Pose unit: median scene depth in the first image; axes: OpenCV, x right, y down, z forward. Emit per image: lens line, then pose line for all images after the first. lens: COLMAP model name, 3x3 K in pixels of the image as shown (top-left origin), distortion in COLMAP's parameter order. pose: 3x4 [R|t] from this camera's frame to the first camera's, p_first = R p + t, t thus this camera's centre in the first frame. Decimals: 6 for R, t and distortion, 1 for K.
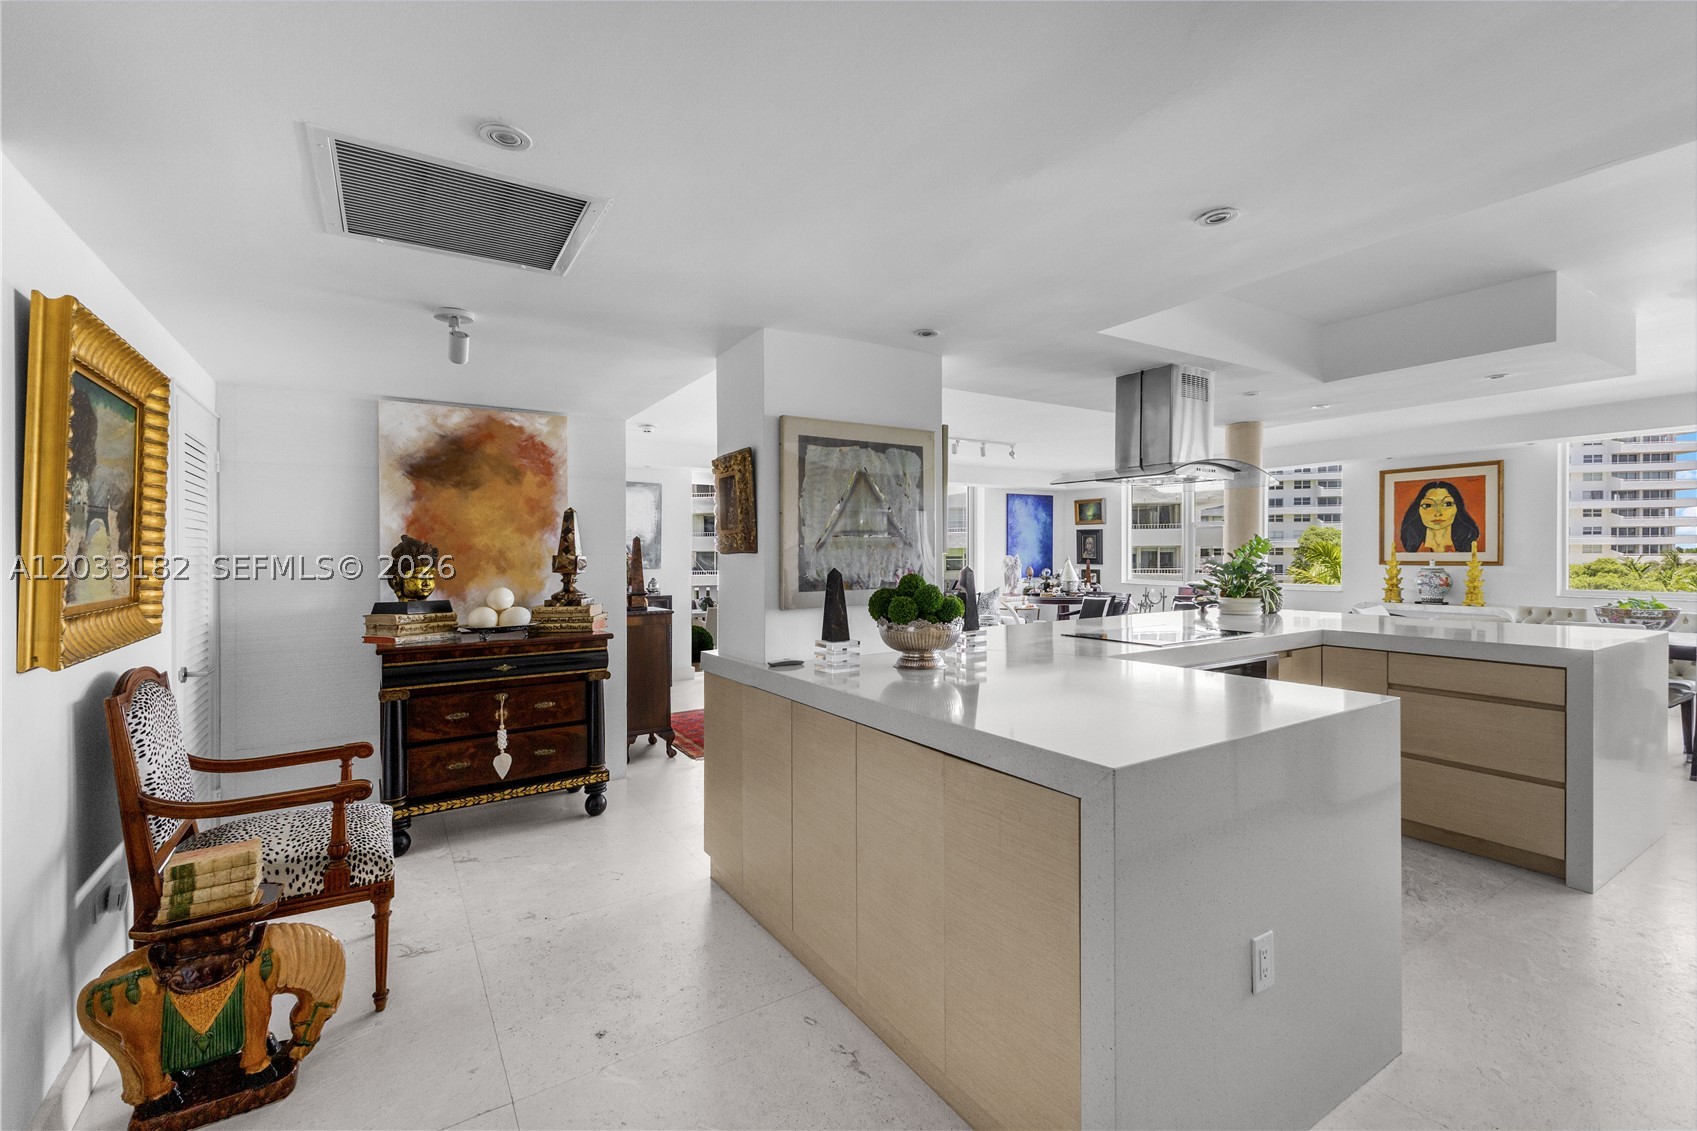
lens RADIAL K [[722.6, 0, 850.1], [0, 722.6, 559.1], [0, 0, 1]] dist [0.016580, -0.005839]
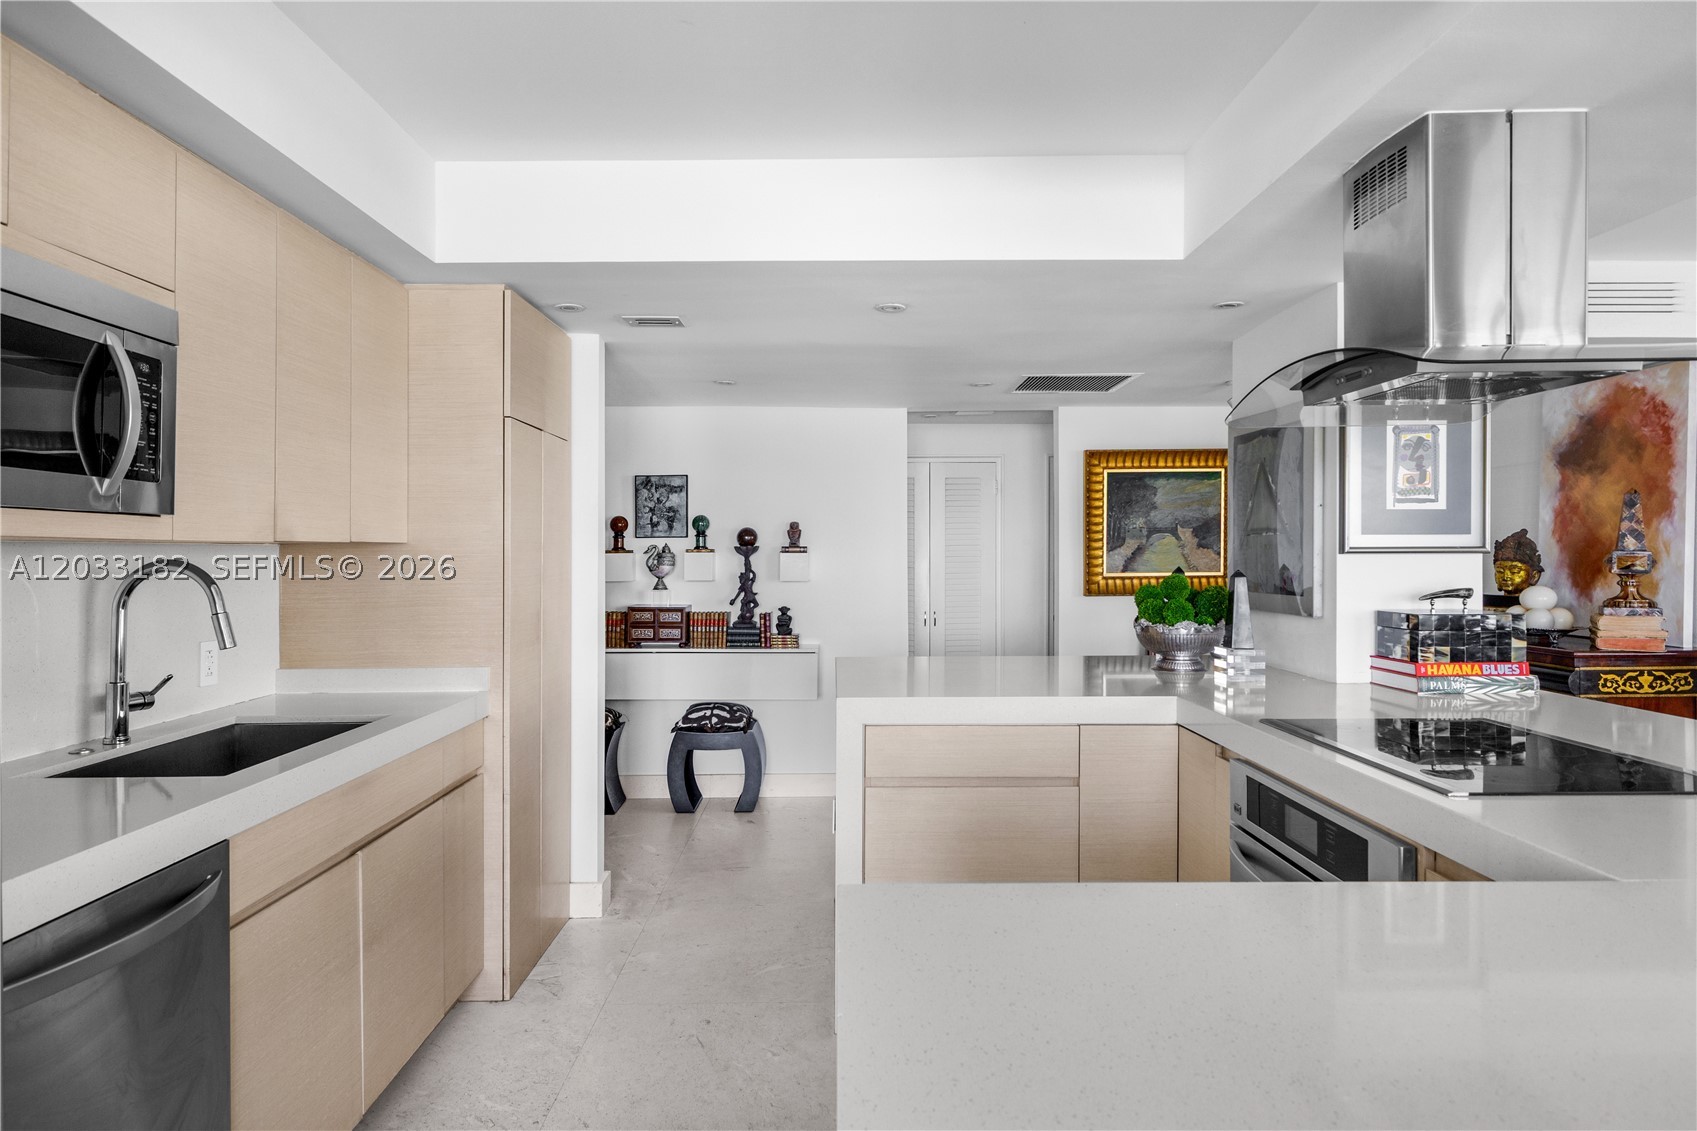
lens RADIAL K [[1048.9, 0, 832.1], [0, 1048.9, 554.6], [0, 0, 1]] dist [0.001853, -0.002578]
pose [[-0.538078, 0.013243, -0.842791, 0.572258], [0.001276, 0.999888, 0.014897, -0.010638], [0.842894, 0.006940, -0.538035, 0.506825]]
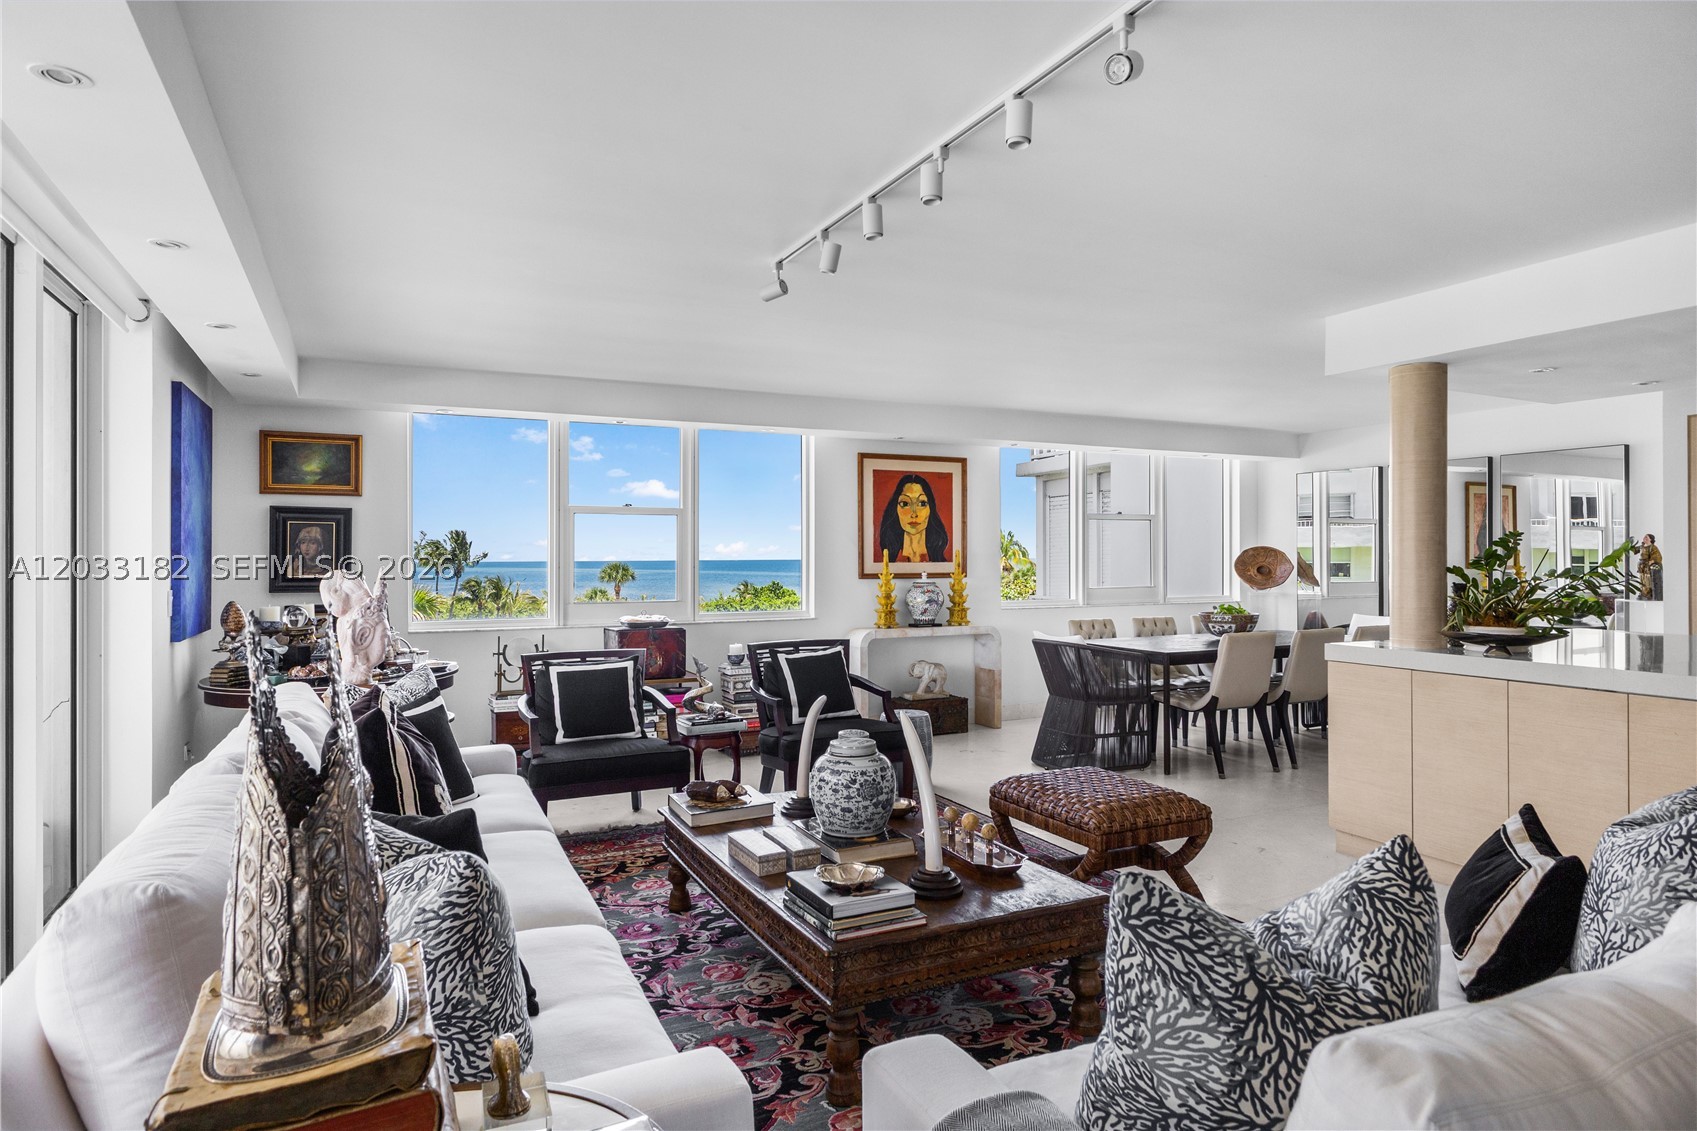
lens RADIAL K [[988.3, 0, 847.3], [0, 988.3, 558.2], [0, 0, 1]] dist [0.004432, 0.000004]
pose [[0.101850, 0.006262, 0.994780, -0.302654], [0.011990, 0.999900, -0.007522, -0.006651], [-0.994728, 0.012694, 0.101765, 0.998507]]
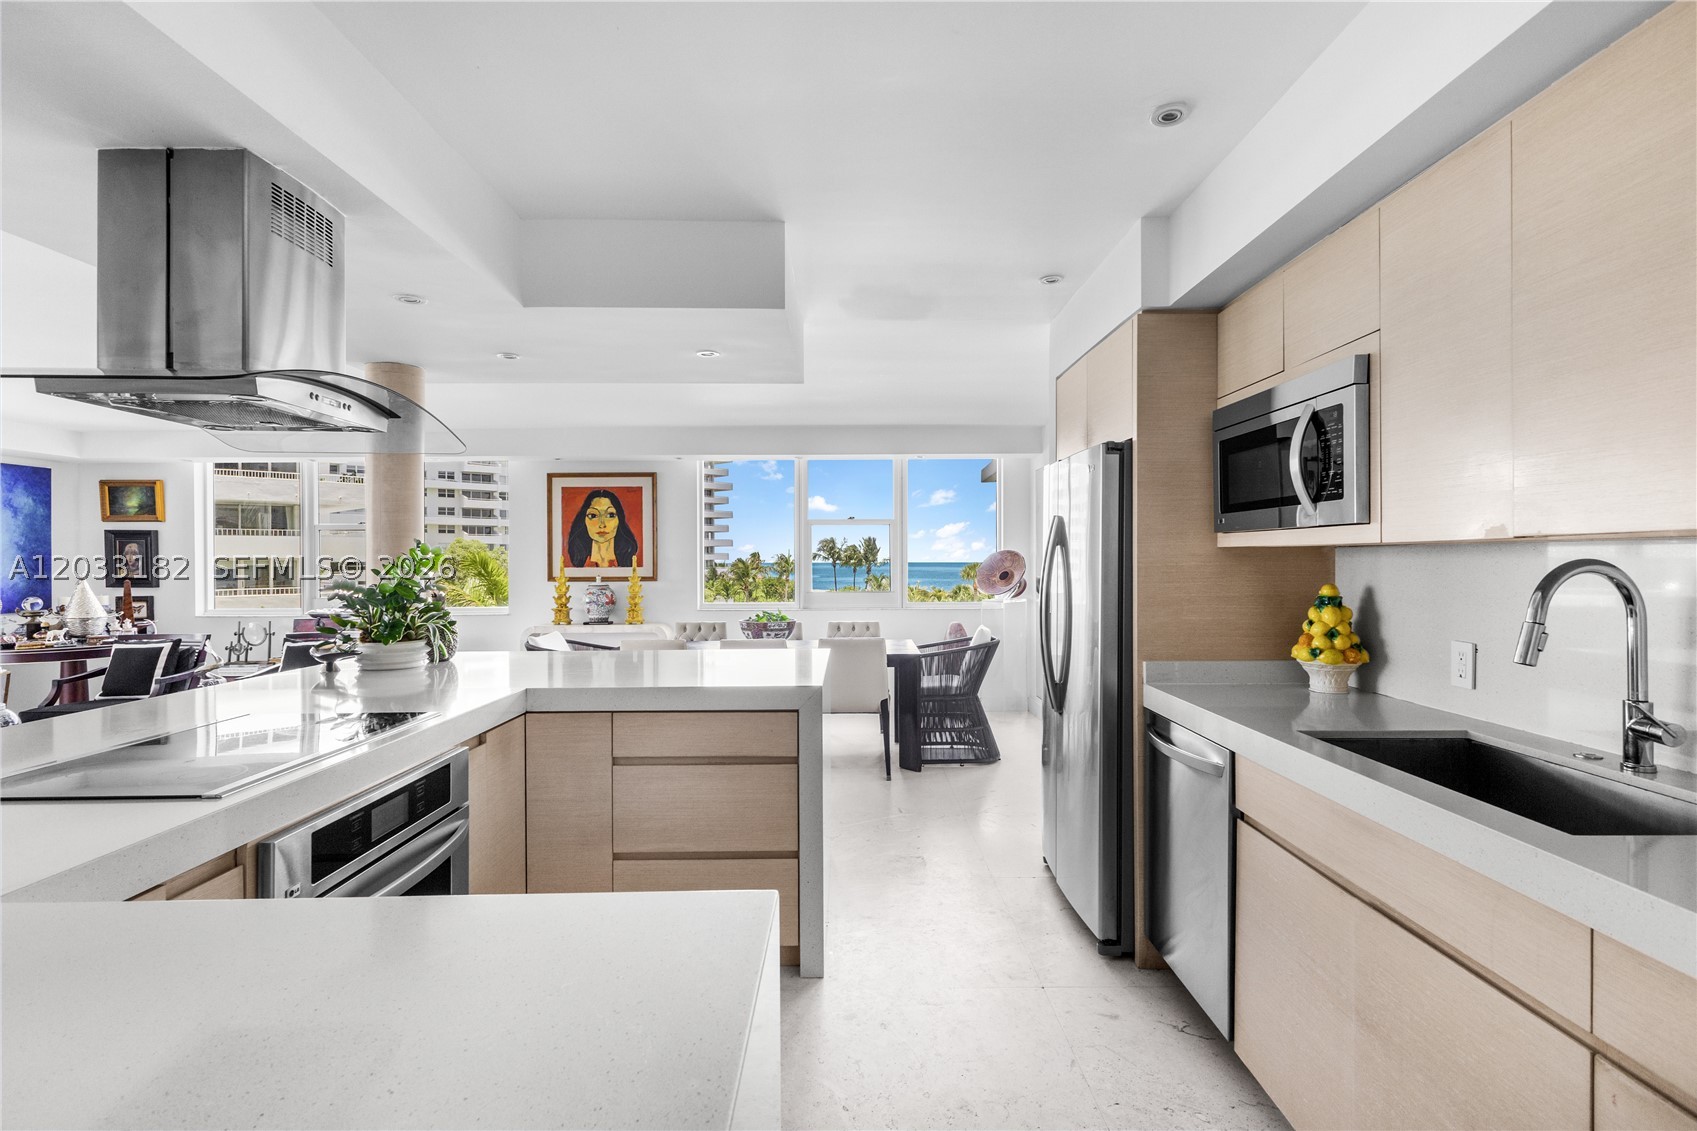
lens RADIAL K [[825.1, 0, 852.5], [0, 825.1, 573.6], [0, 0, 1]] dist [0.005623, -0.000348]
pose [[0.528393, -0.008588, 0.848957, 0.094841], [0.009131, 0.999948, 0.004432, -0.003136], [-0.848951, 0.005410, 0.528444, 0.191667]]
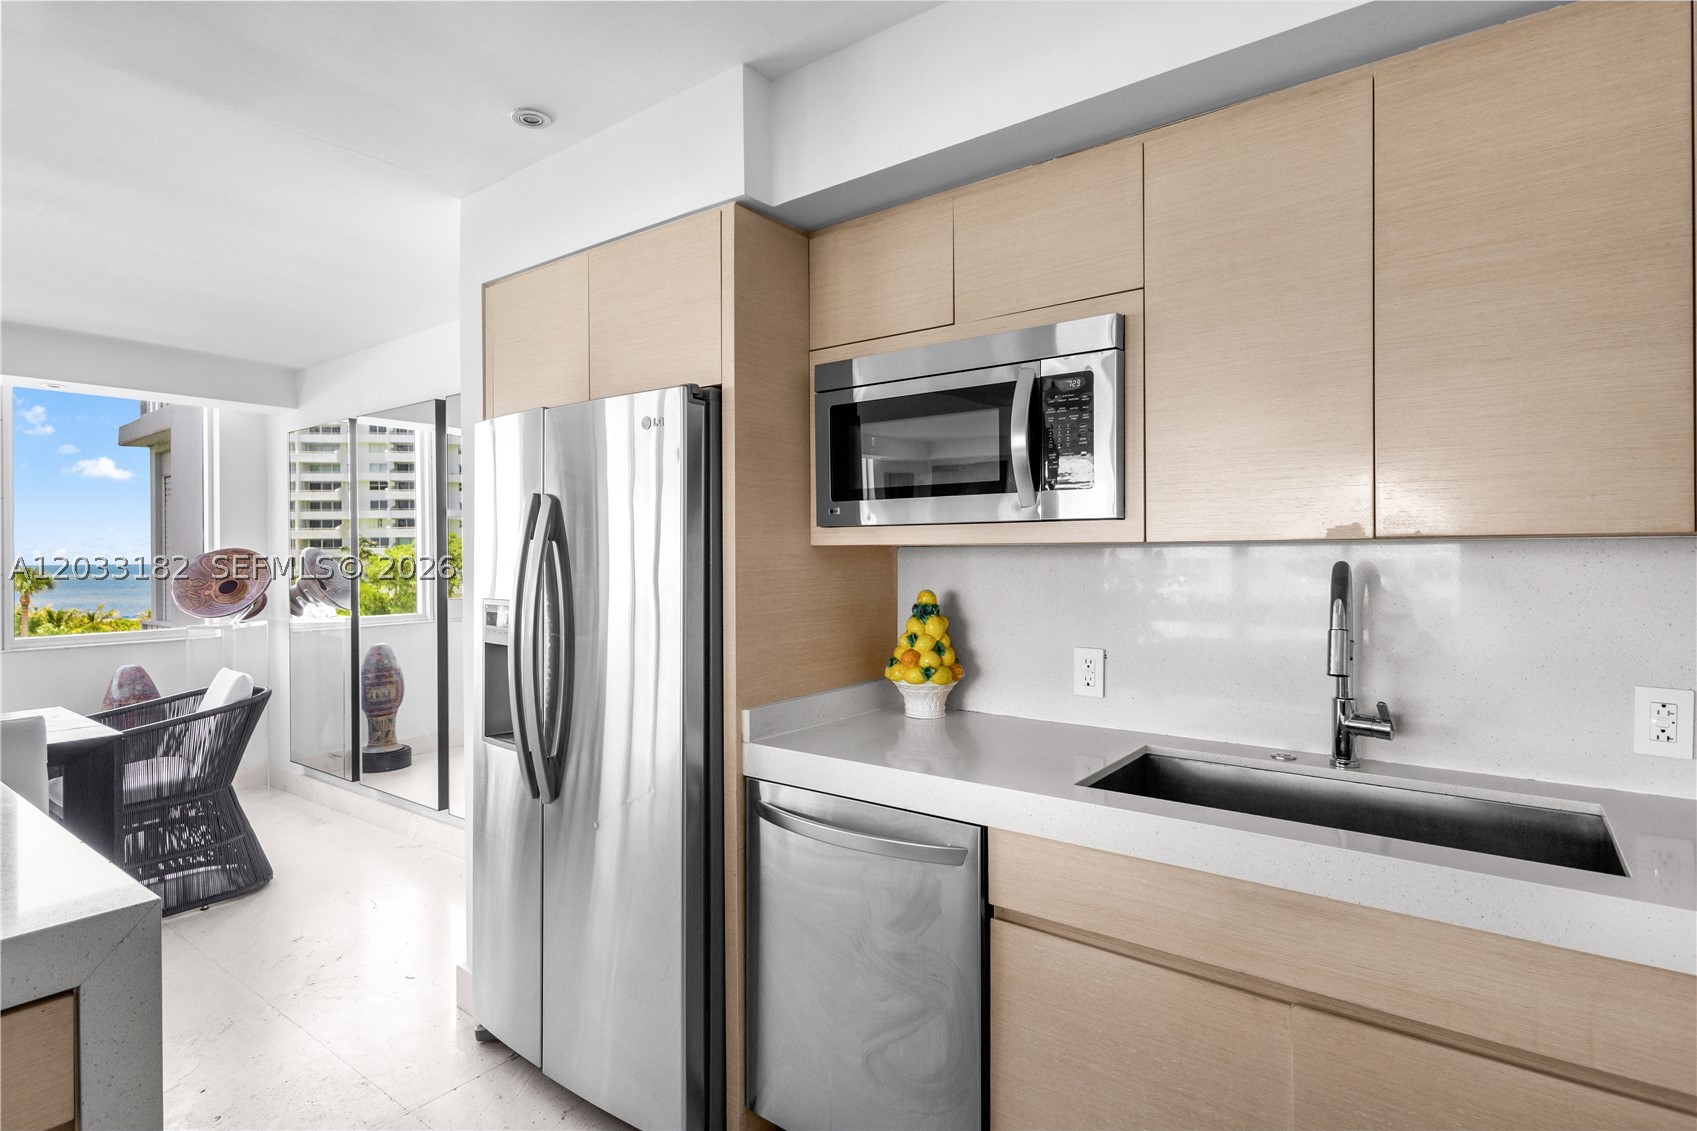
lens RADIAL K [[853.7, 0, 859.4], [0, 853.7, 562.2], [0, 0, 1]] dist [0.018219, -0.000409]
pose [[-0.359414, 0.004458, 0.933168, 0.227094], [0.017738, 0.999841, 0.002056, -0.006760], [-0.933010, 0.017291, -0.359435, 0.348615]]
